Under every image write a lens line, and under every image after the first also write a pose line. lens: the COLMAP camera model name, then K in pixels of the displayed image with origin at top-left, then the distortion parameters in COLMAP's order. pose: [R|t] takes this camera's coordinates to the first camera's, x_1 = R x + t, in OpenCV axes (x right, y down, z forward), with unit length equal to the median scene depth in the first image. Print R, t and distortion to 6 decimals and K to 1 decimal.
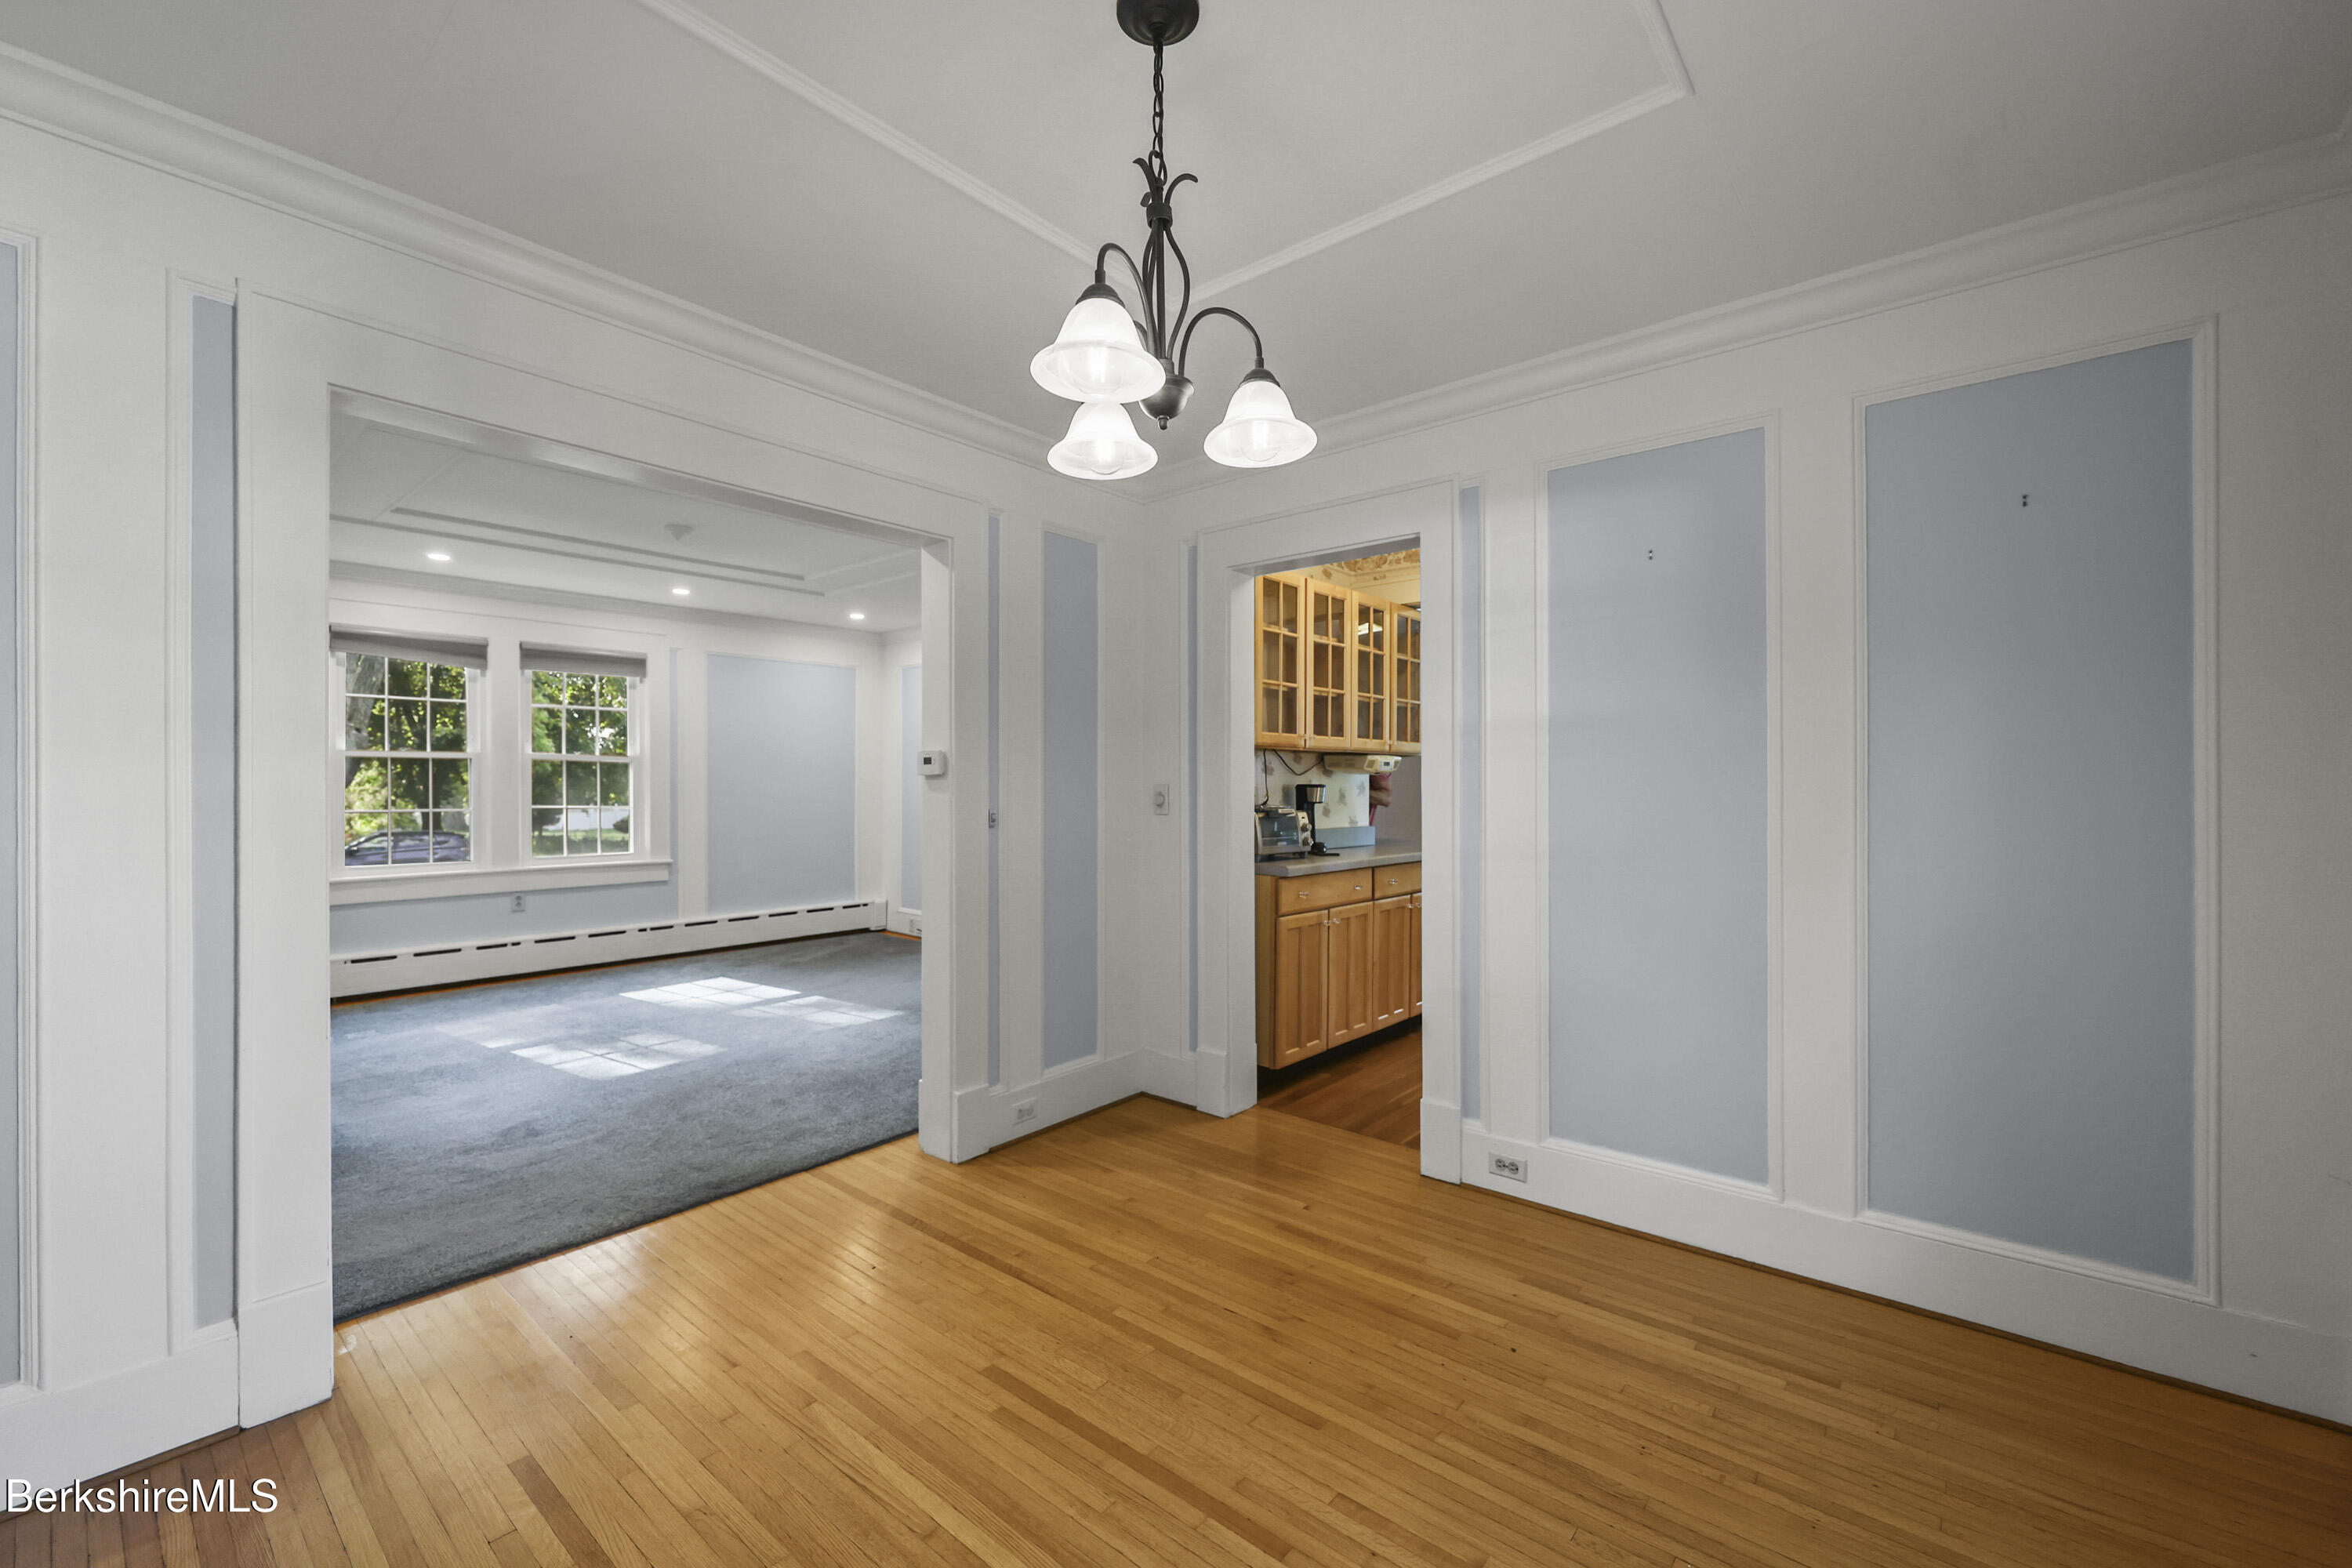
lens RADIAL K [[953.5, 0, 1171.4], [0, 953.5, 792.8], [0, 0, 1]] dist [-0.000655, -0.000318]
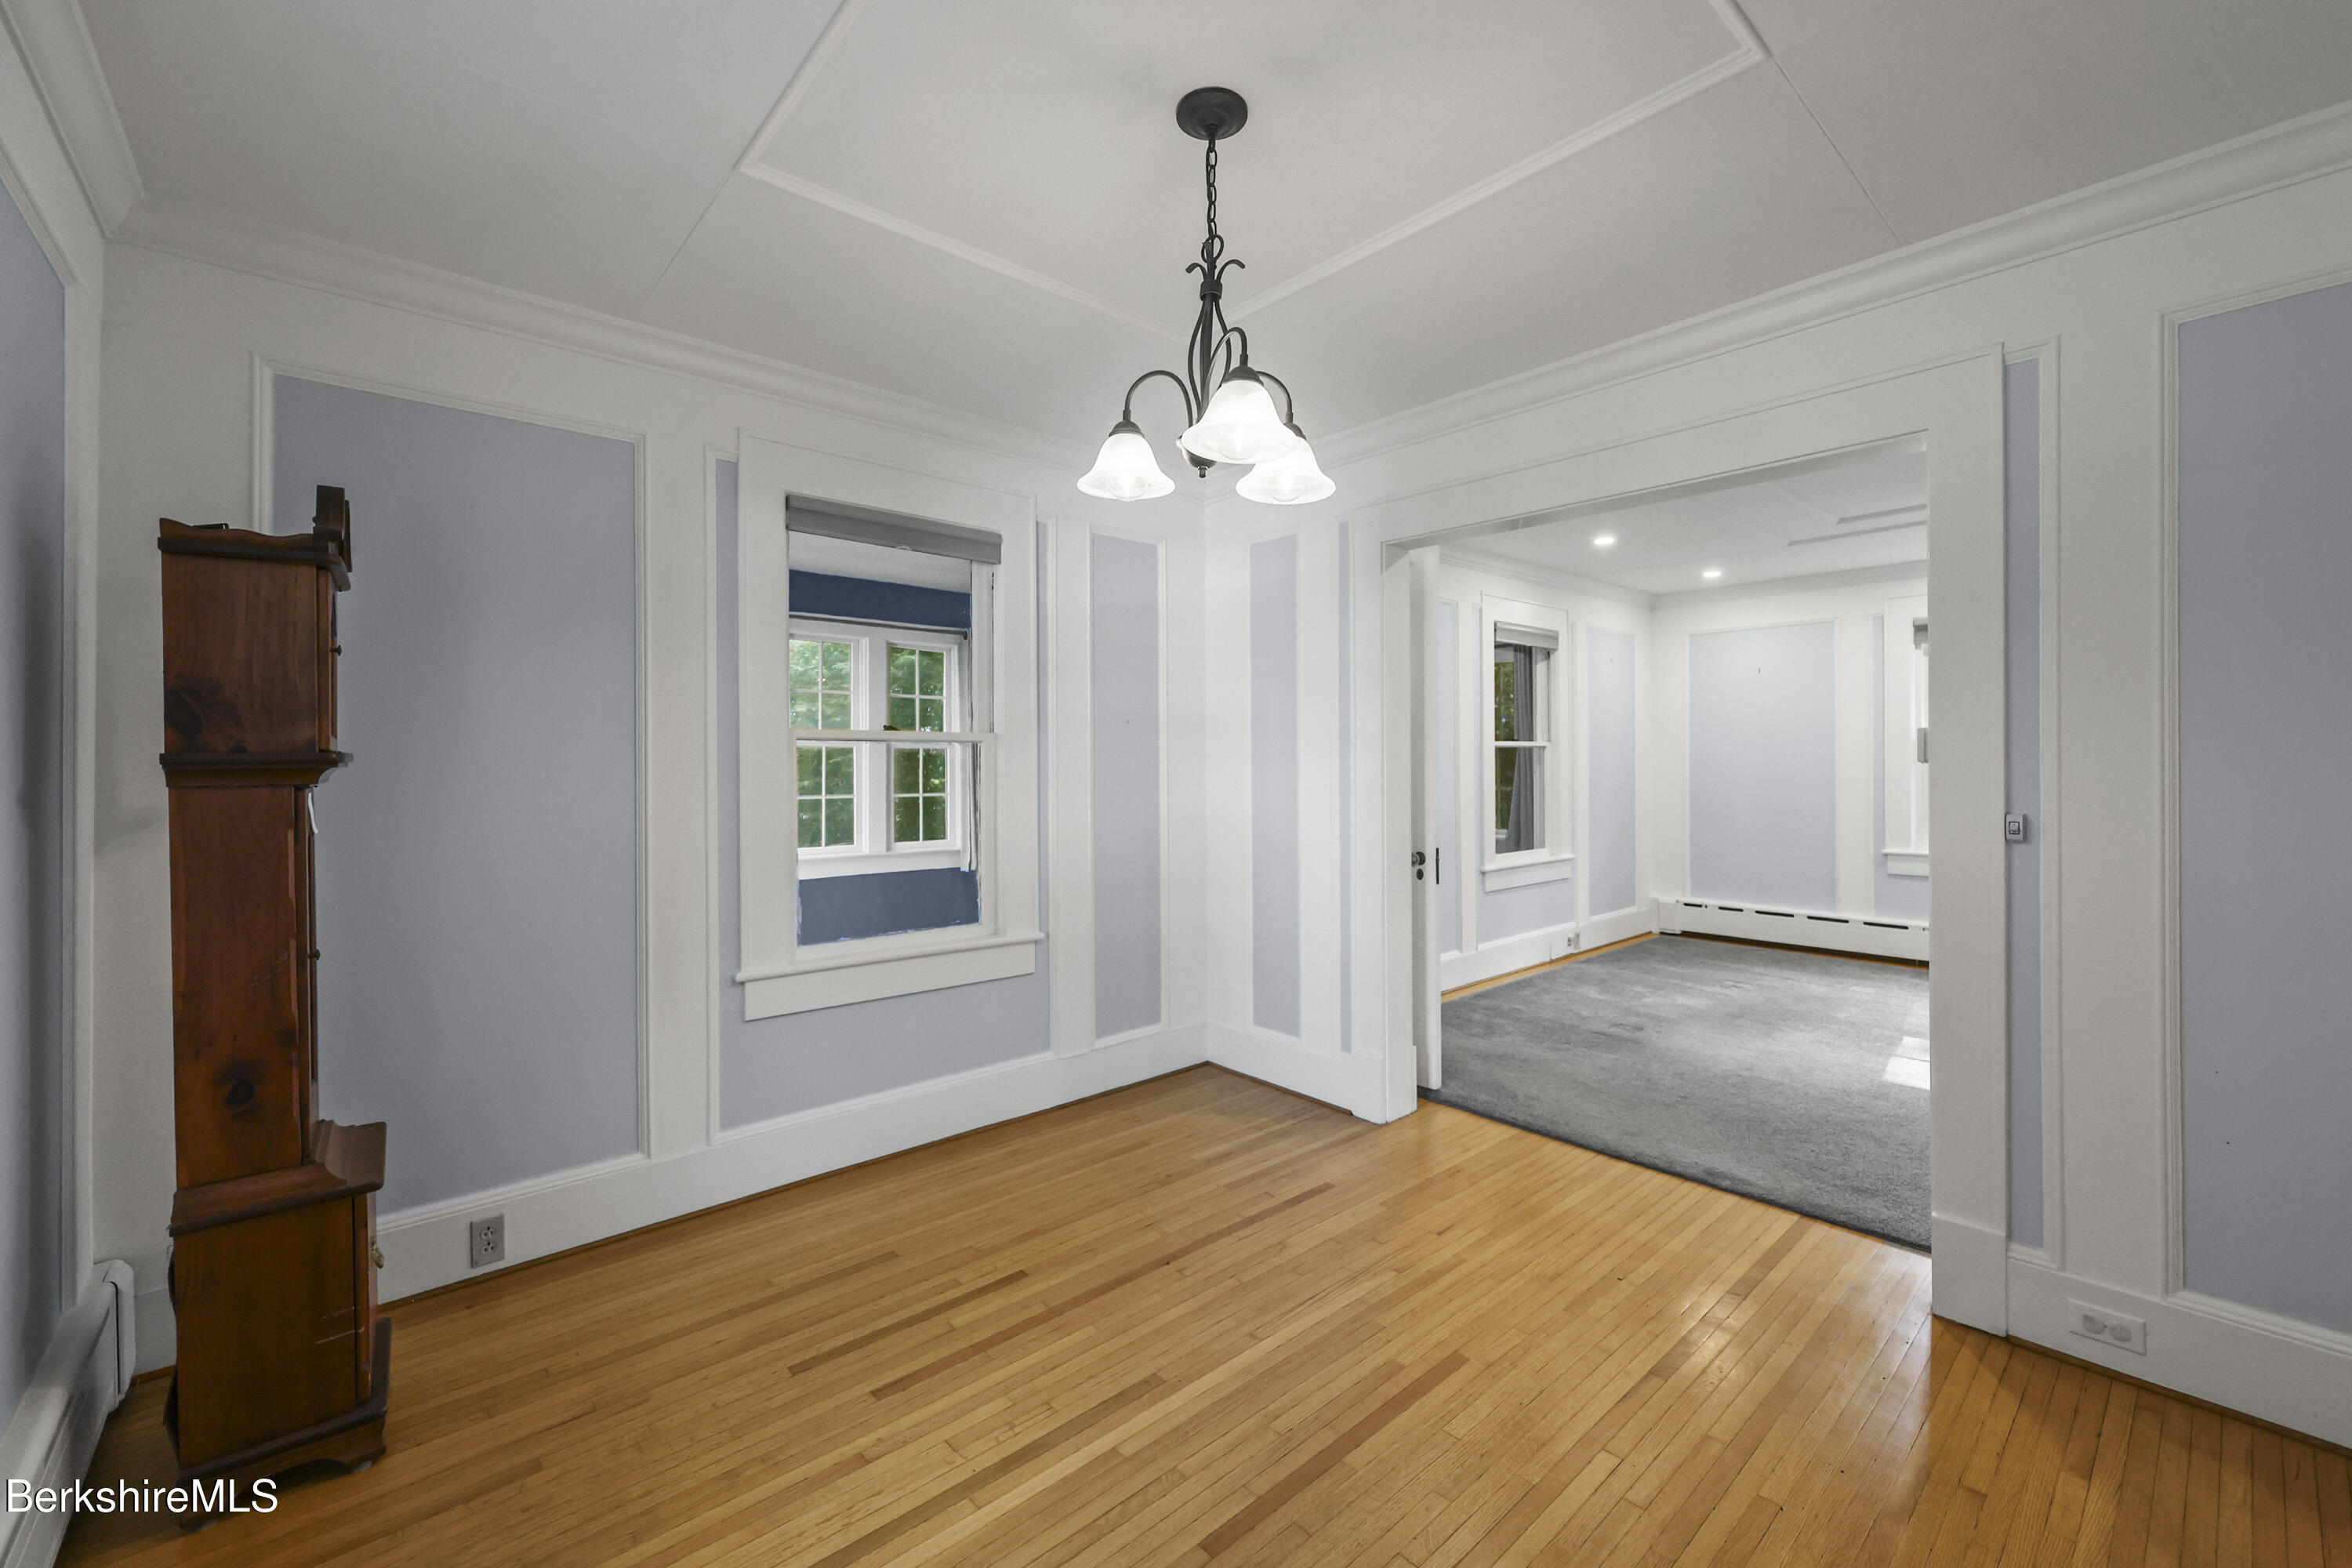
lens RADIAL K [[953.5, 0, 1167.4], [0, 953.5, 767.8], [0, 0, 1]] dist [-0.000655, -0.000318]
pose [[-0.157816, 0.007784, -0.987438, 0.890504], [-0.003290, 0.999959, 0.008409, -0.025872], [0.987463, 0.004575, -0.157784, 0.895206]]
